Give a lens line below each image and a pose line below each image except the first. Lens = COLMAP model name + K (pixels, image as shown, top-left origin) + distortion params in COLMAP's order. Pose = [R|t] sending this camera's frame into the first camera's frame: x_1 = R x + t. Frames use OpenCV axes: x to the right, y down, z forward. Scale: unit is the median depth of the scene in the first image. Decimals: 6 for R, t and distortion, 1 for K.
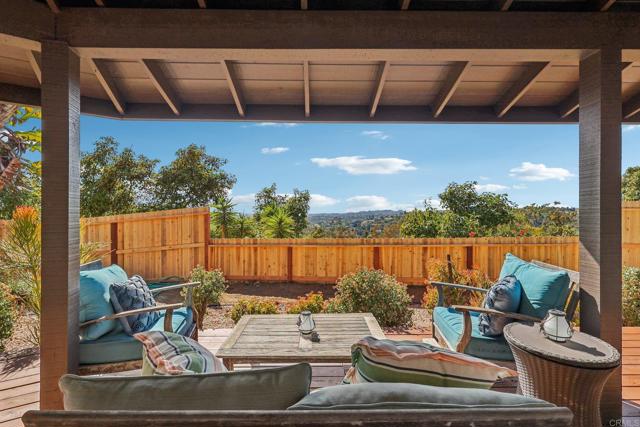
lens RADIAL K [[286.0, 0, 320.0], [0, 286.0, 213.5], [0, 0, 1]] dist [-0.001584, -0.000173]
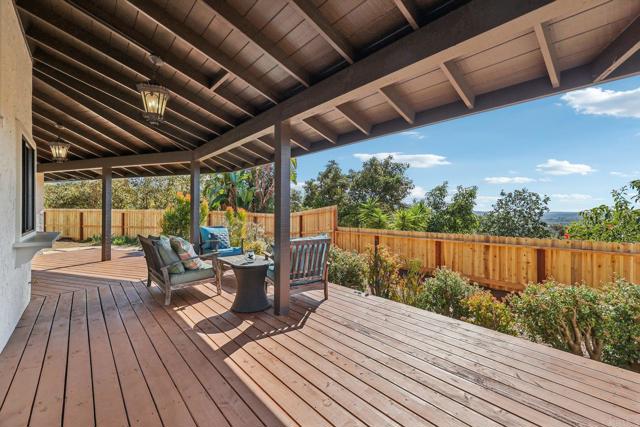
lens RADIAL K [[278.7, 0, 321.8], [0, 278.7, 210.4], [0, 0, 1]] dist [0.012704, 0.000052]
pose [[0.650697, -0.003467, -0.759330, 0.698560], [0.002320, 0.999994, -0.002577, 0.004452], [0.759334, -0.000085, 0.650701, -0.005889]]
